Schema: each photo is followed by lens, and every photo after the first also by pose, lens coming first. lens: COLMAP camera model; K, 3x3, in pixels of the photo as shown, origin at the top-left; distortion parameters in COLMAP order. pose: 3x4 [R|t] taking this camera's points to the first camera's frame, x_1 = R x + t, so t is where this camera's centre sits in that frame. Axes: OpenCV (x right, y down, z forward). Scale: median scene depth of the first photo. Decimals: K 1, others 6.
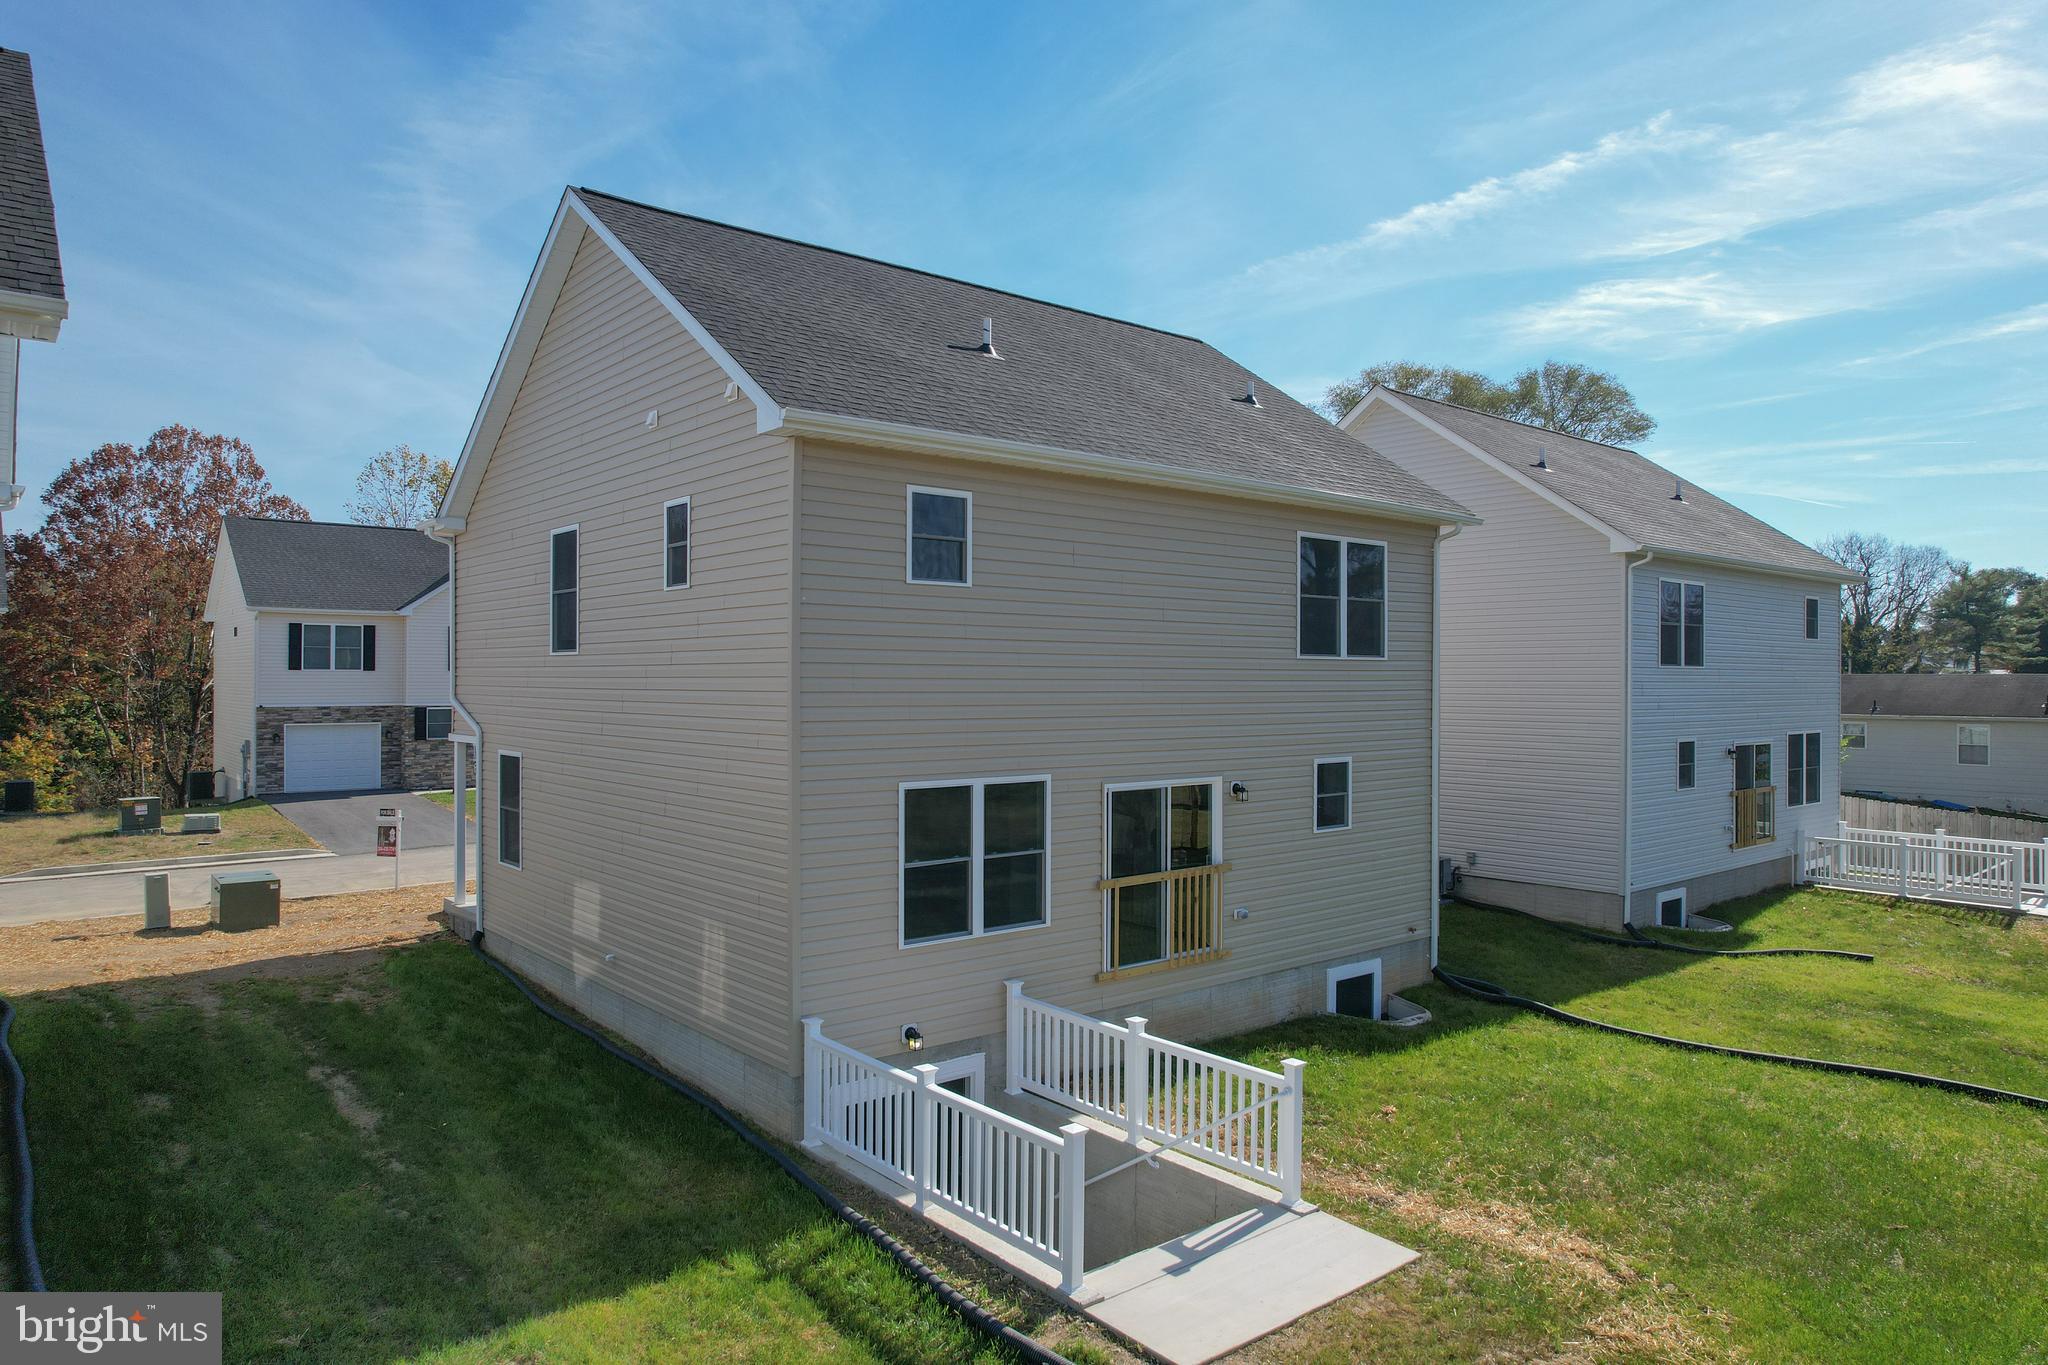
lens RADIAL K [[1311.5, 0, 1027.0], [0, 1311.5, 680.4], [0, 0, 1]] dist [-0.080922, 0.074146]
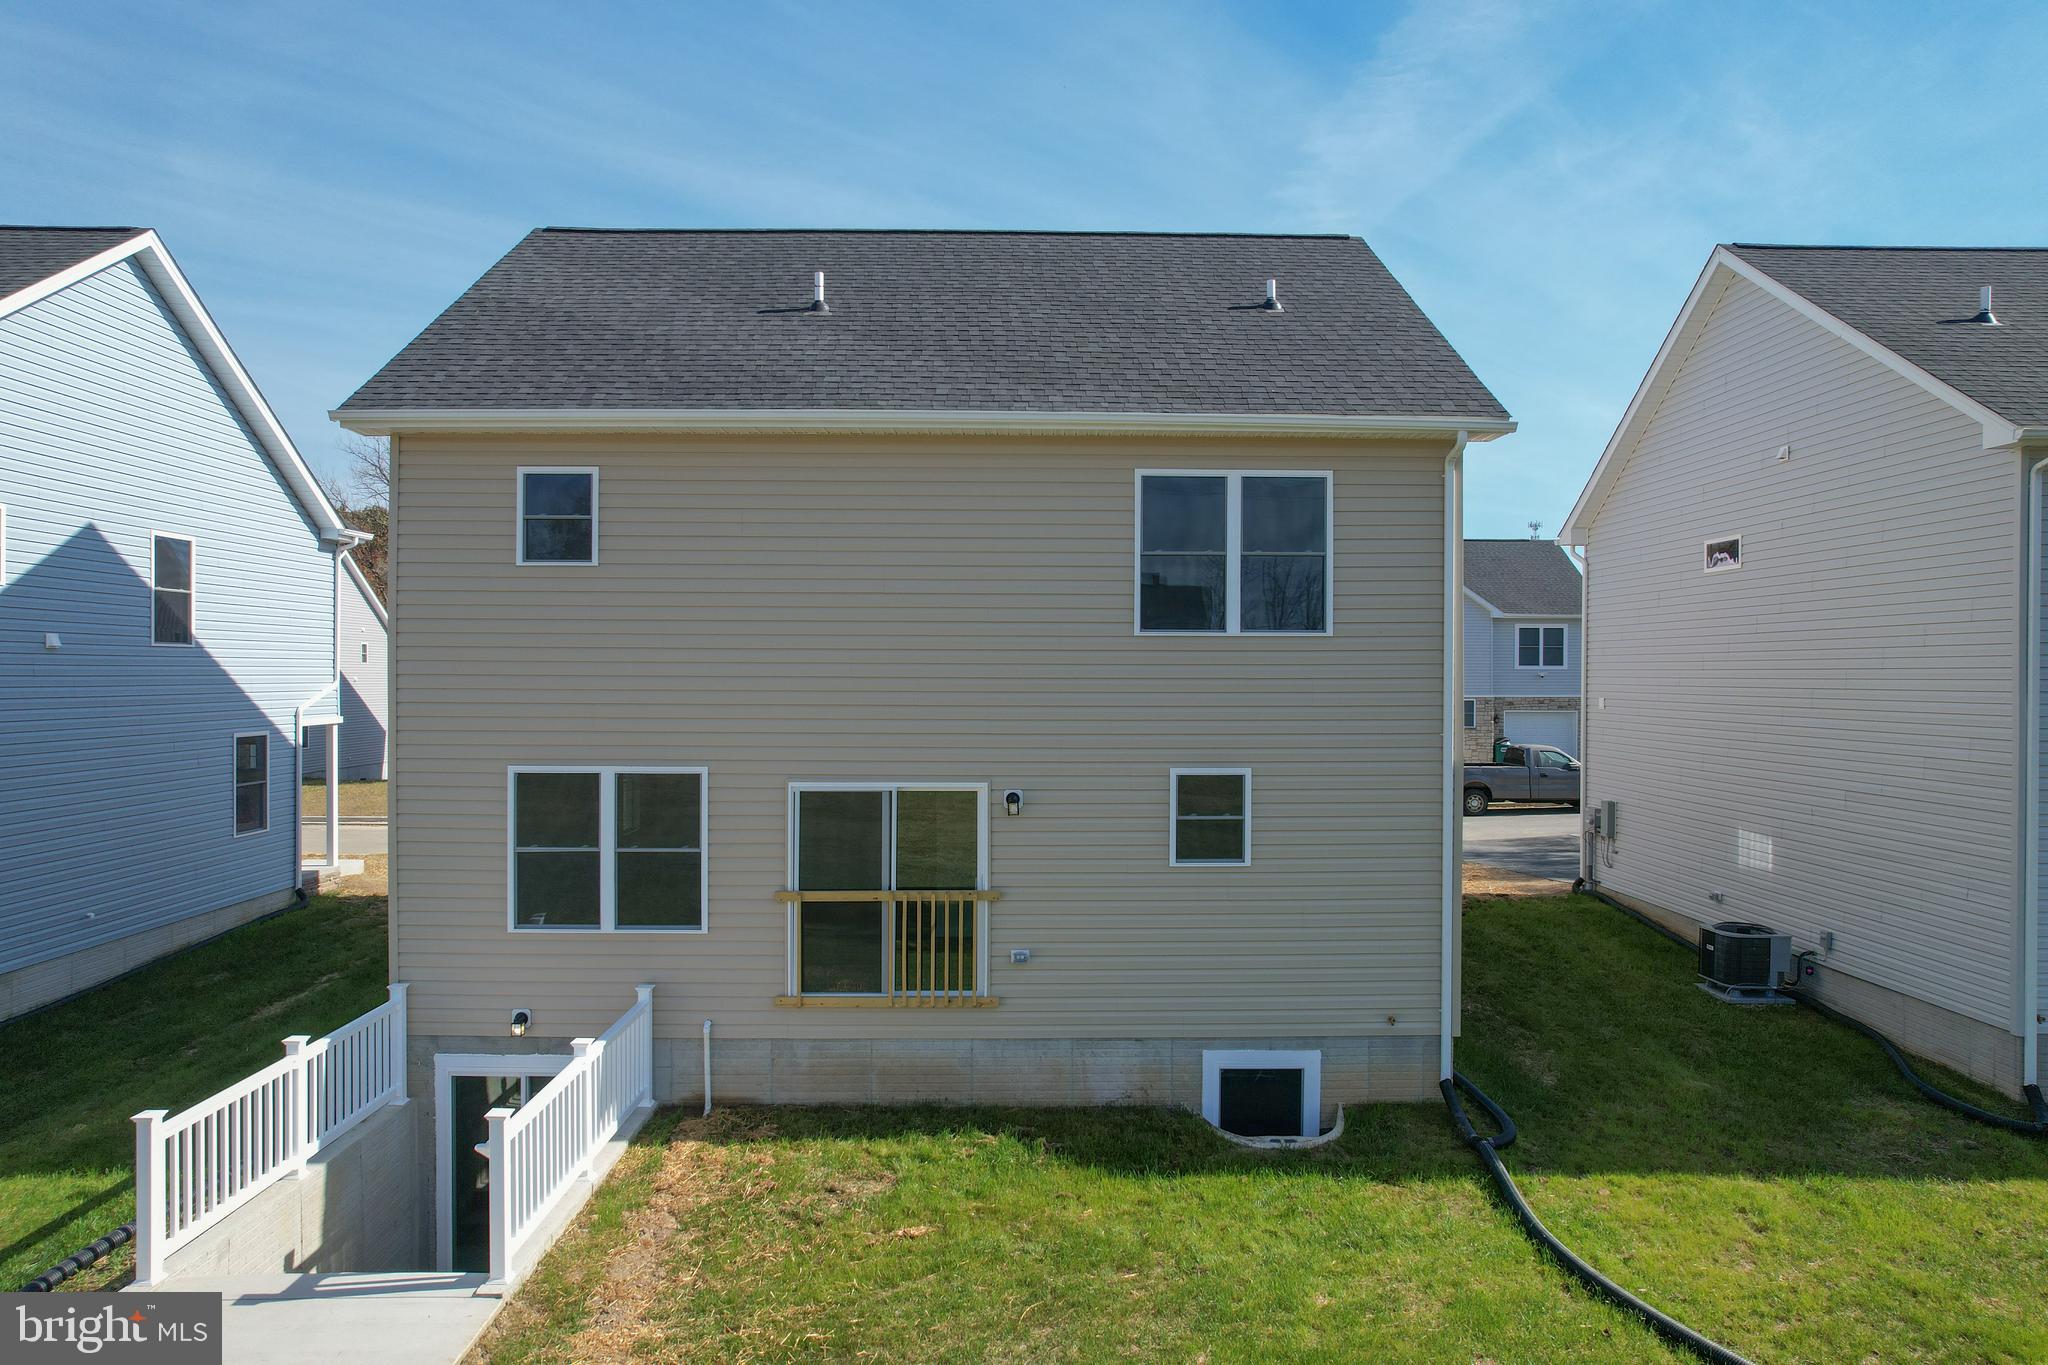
lens RADIAL K [[1311.5, 0, 1027.0], [0, 1311.5, 680.4], [0, 0, 1]] dist [-0.080922, 0.074146]
pose [[0.781859, 0.001749, -0.623453, 0.698464], [-0.001571, 0.999998, 0.000836, 0.009698], [0.623454, 0.000325, 0.781860, 0.396752]]
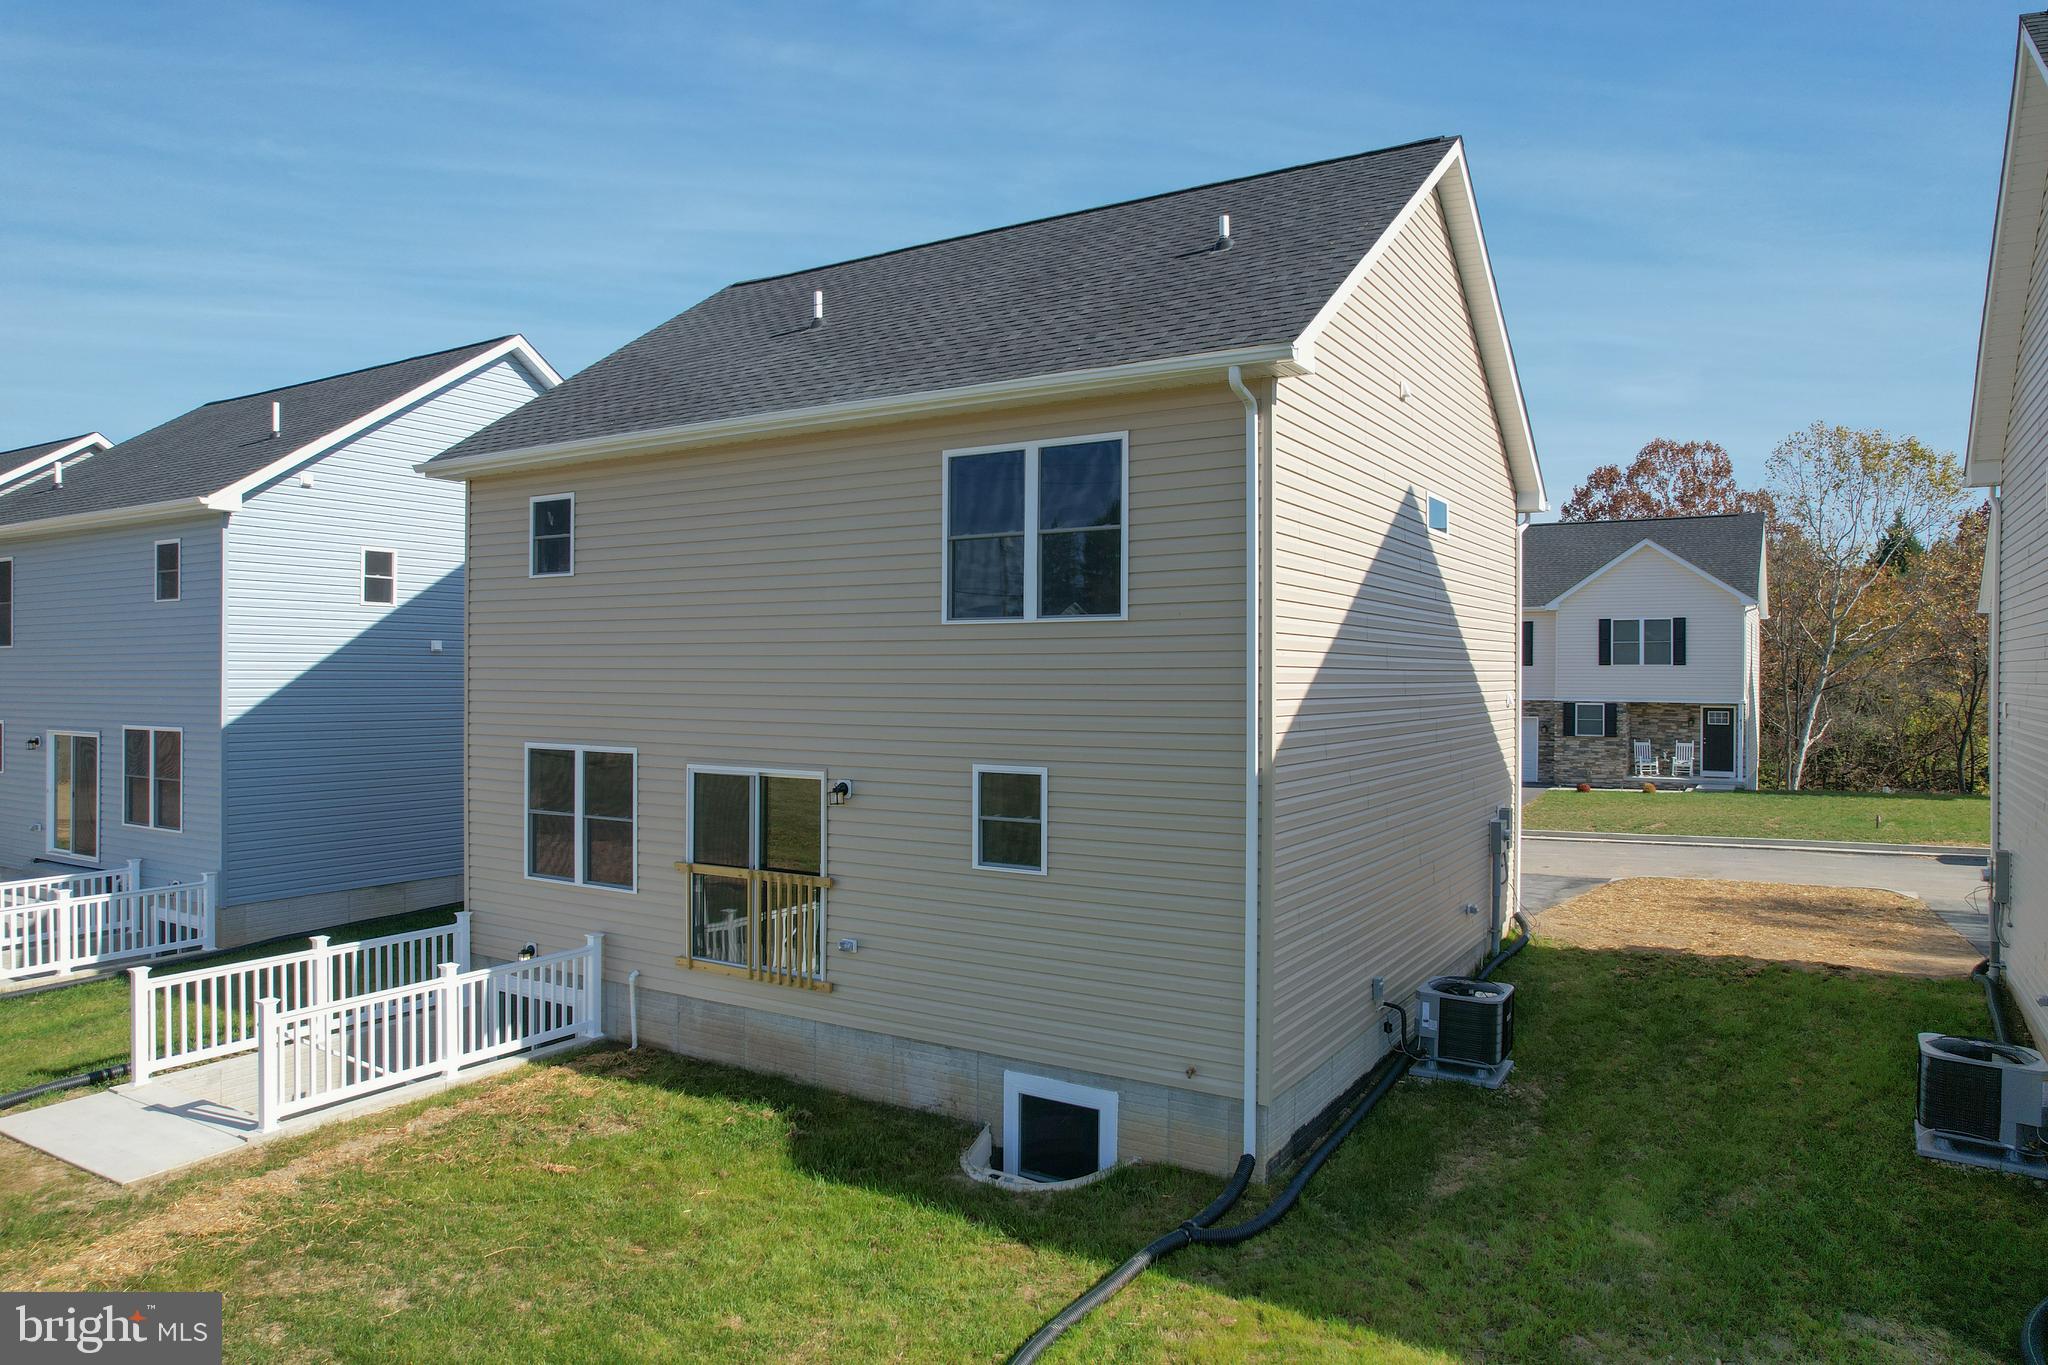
lens RADIAL K [[1311.5, 0, 1027.0], [0, 1311.5, 680.4], [0, 0, 1]] dist [-0.080922, 0.074146]
pose [[0.314974, 0.001524, -0.949099, 1.010232], [-0.003712, 0.999993, 0.000374, 0.015385], [0.949093, 0.003405, 0.314977, 0.893911]]
